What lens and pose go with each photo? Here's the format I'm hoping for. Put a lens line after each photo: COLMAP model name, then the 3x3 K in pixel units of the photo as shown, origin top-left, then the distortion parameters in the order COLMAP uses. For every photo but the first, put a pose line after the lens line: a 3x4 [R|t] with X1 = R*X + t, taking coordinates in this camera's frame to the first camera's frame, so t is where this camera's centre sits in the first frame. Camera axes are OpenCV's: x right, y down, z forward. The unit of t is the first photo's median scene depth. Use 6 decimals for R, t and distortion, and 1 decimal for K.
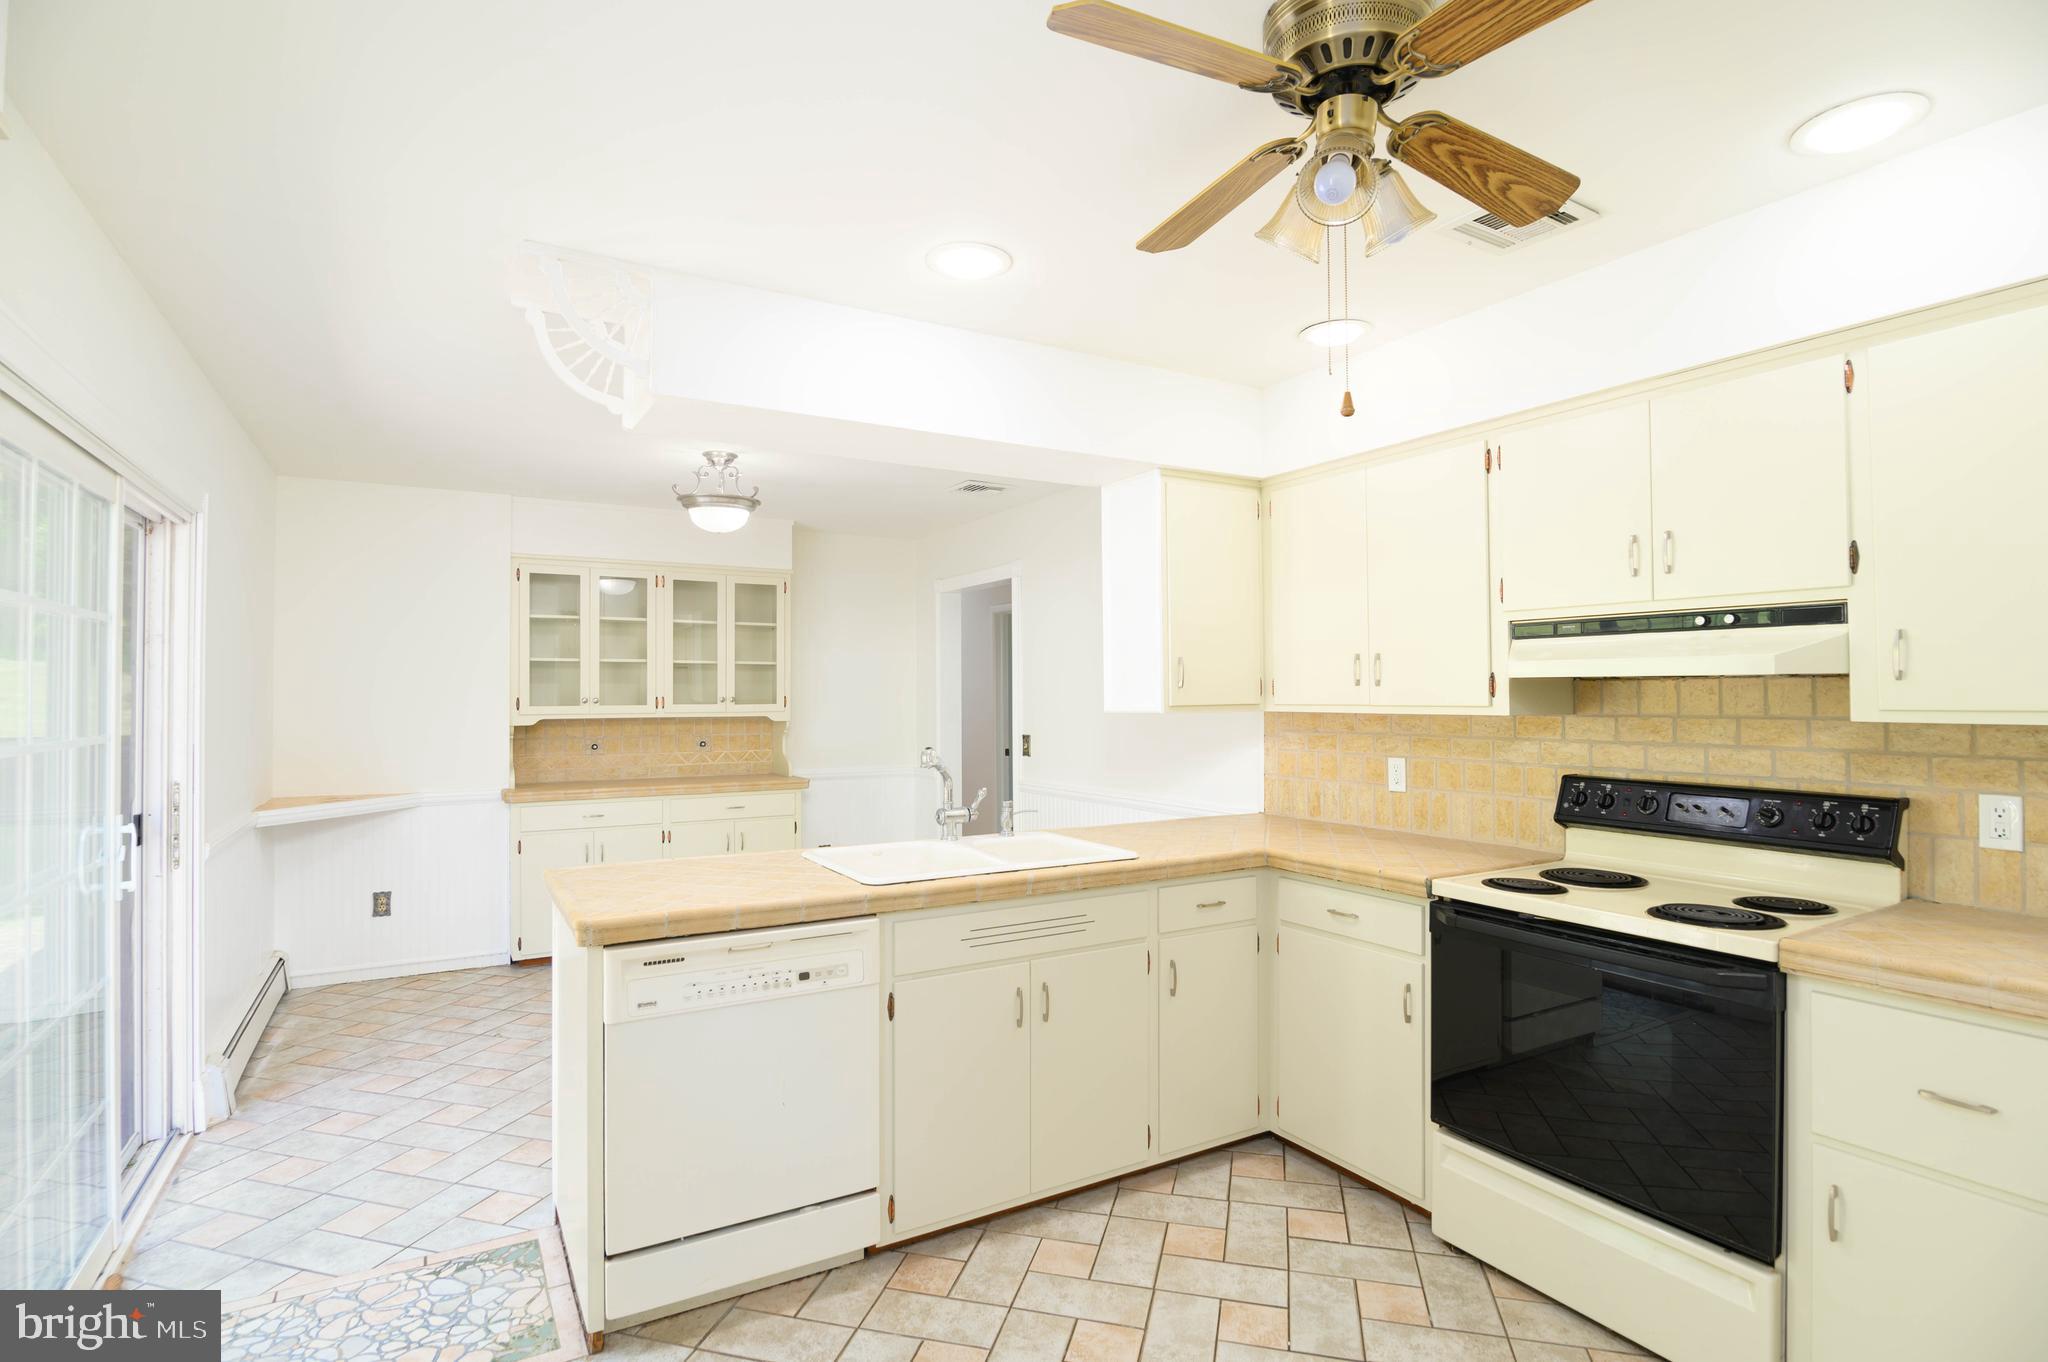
lens RADIAL K [[997.7, 0, 1015.4], [0, 997.7, 674.0], [0, 0, 1]] dist [-0.025404, -0.000242]
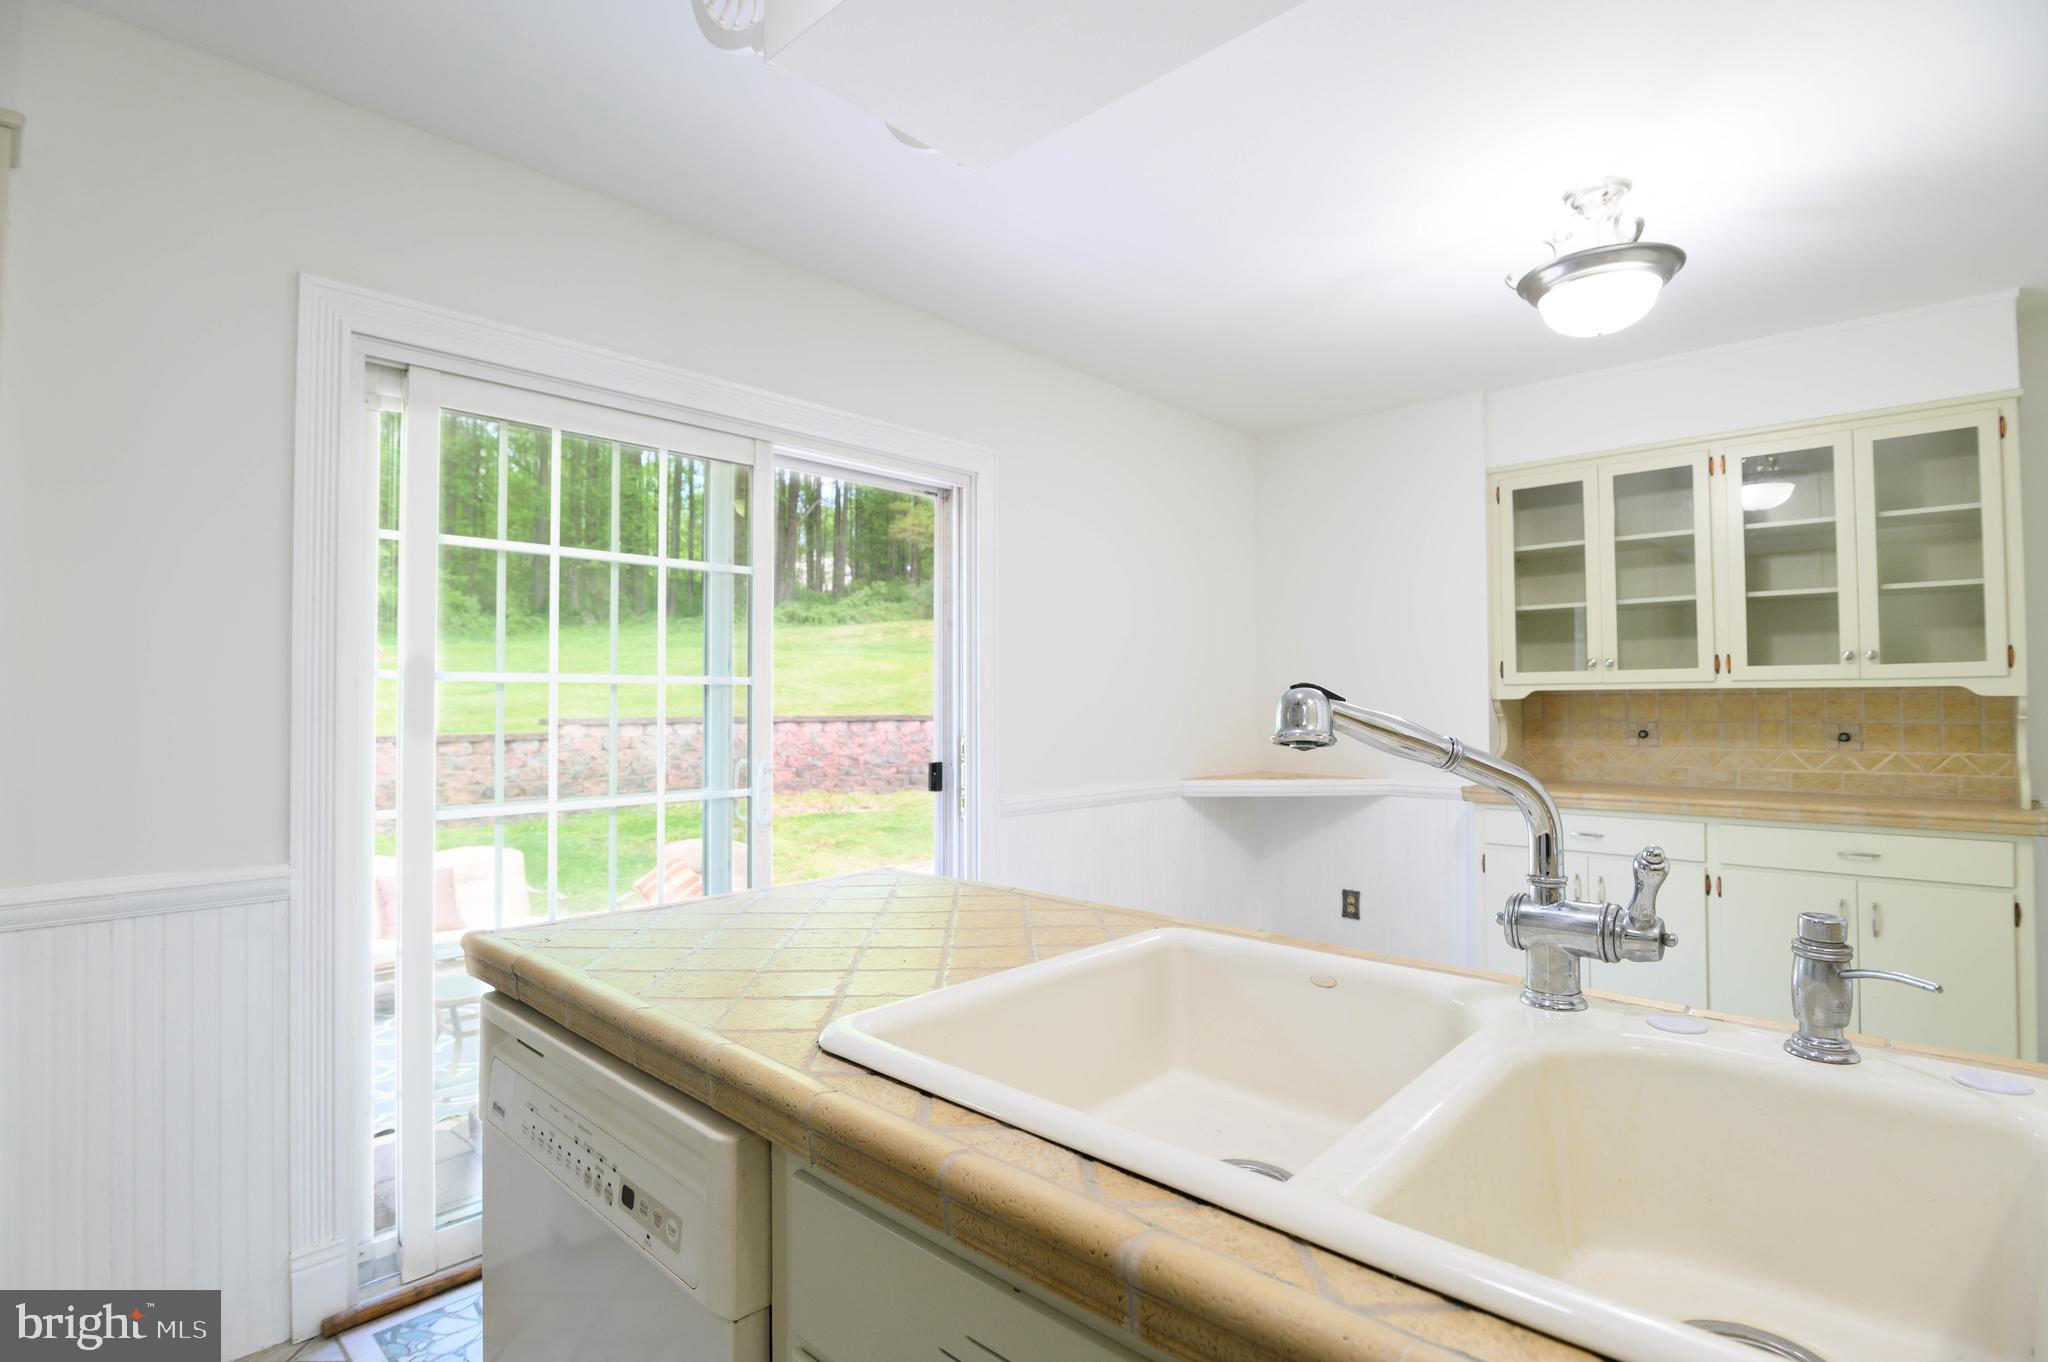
lens RADIAL K [[997.7, 0, 1015.4], [0, 997.7, 674.0], [0, 0, 1]] dist [-0.025404, -0.000242]
pose [[0.286152, -0.024553, -0.957870, 0.099114], [0.021797, 0.999580, -0.019111, 0.038279], [0.957936, -0.015410, 0.286567, 0.427449]]
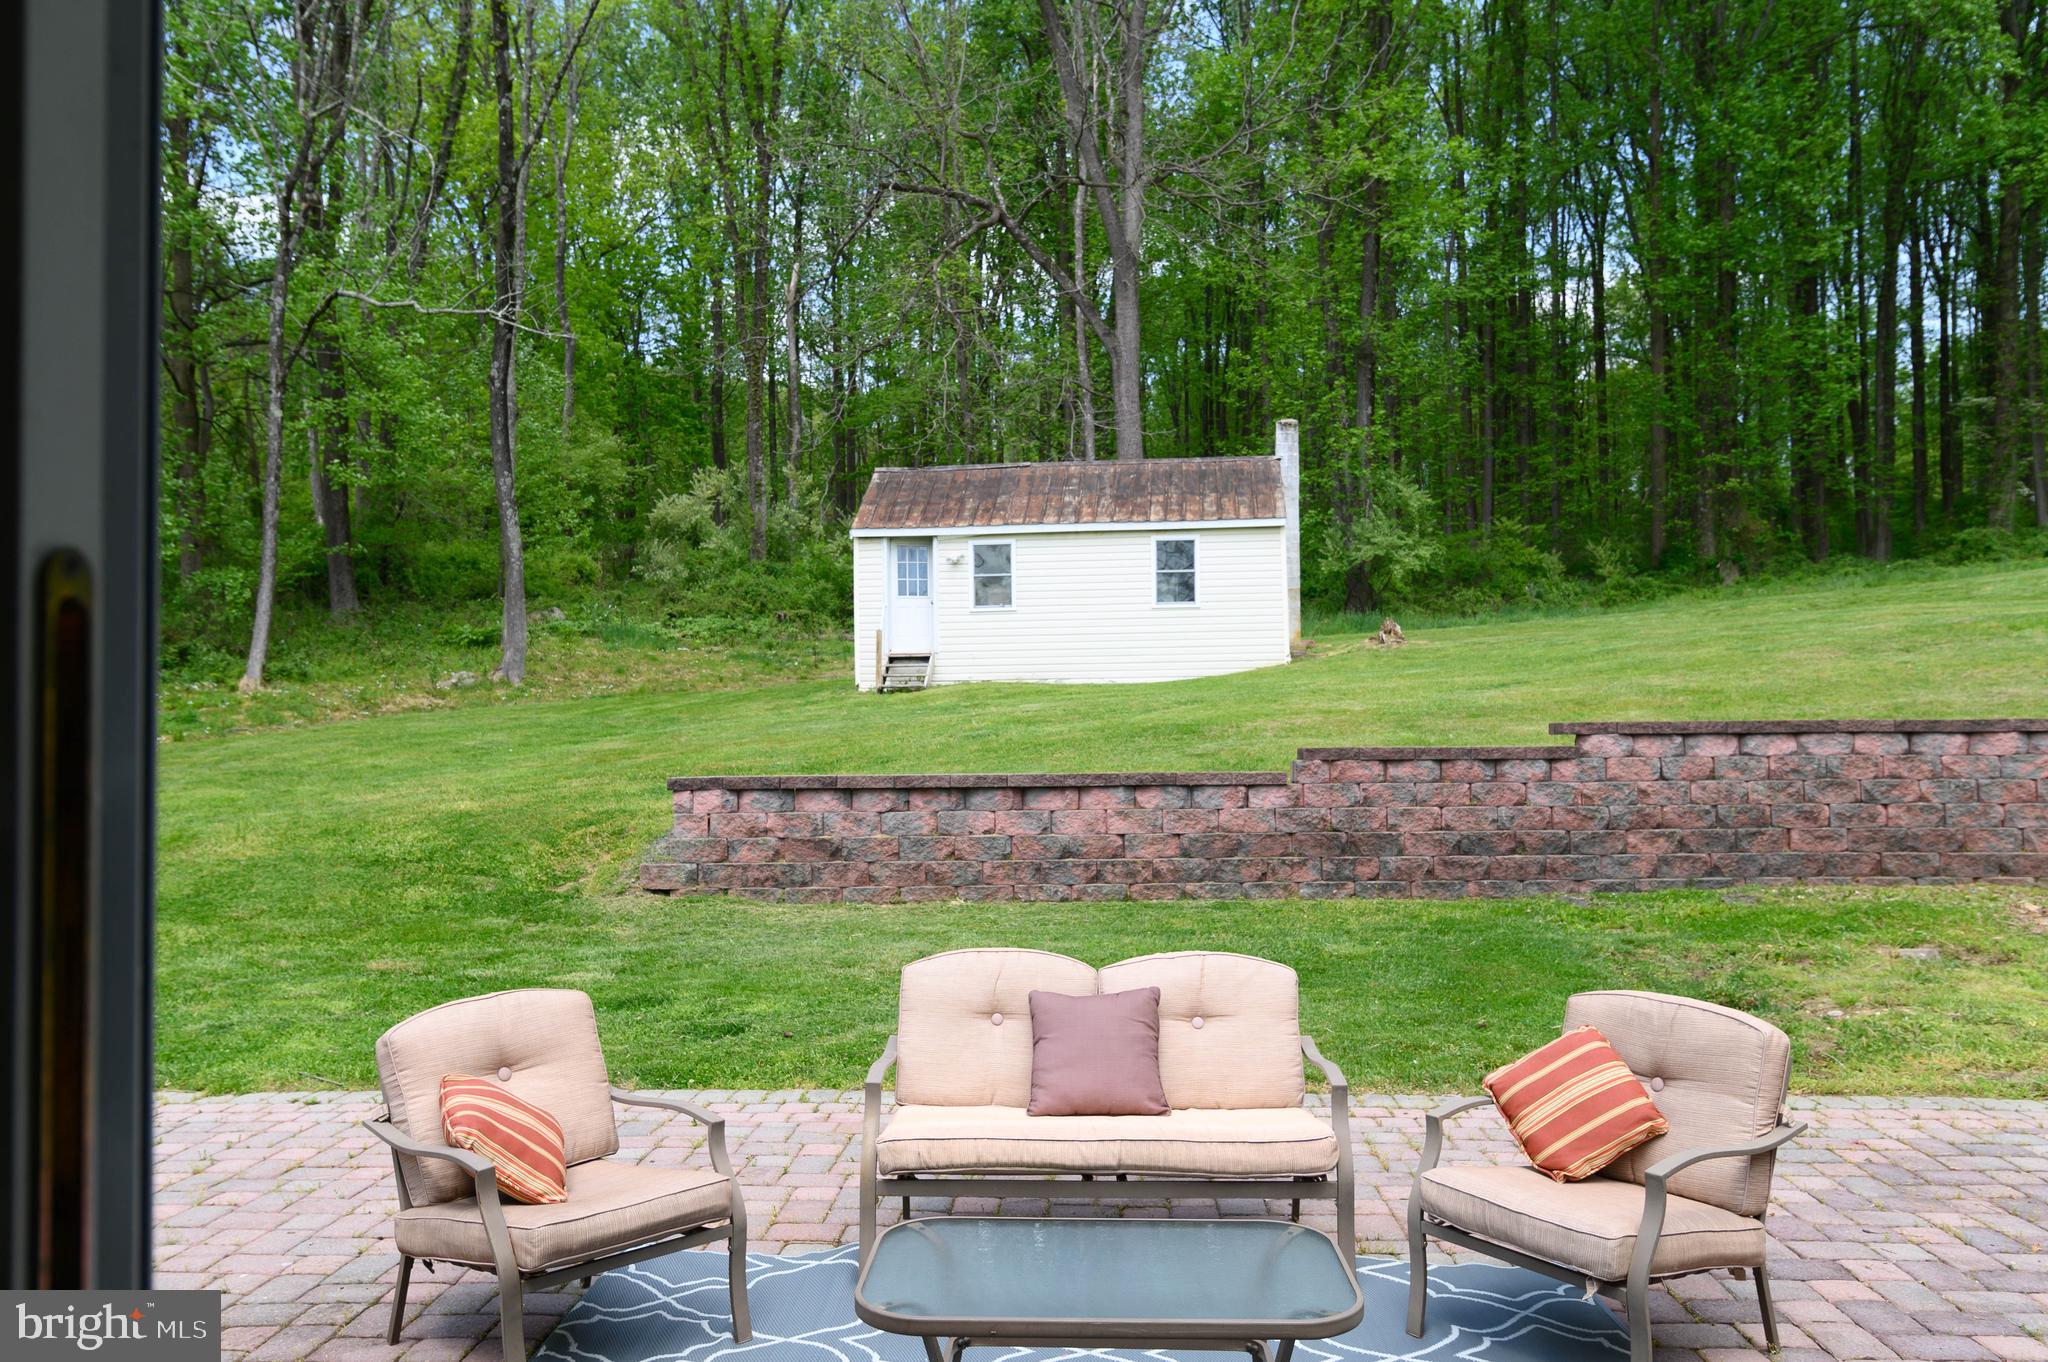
lens RADIAL K [[1501.2, 0, 1024.0], [0, 1501.2, 681.0], [0, 0, 1]] dist [-0.001179, -0.001613]
pose [[-0.542799, -0.012988, -0.839762, -0.381979], [0.028701, 0.999010, -0.034002, 0.069934], [0.839372, -0.042558, -0.541889, 0.553944]]
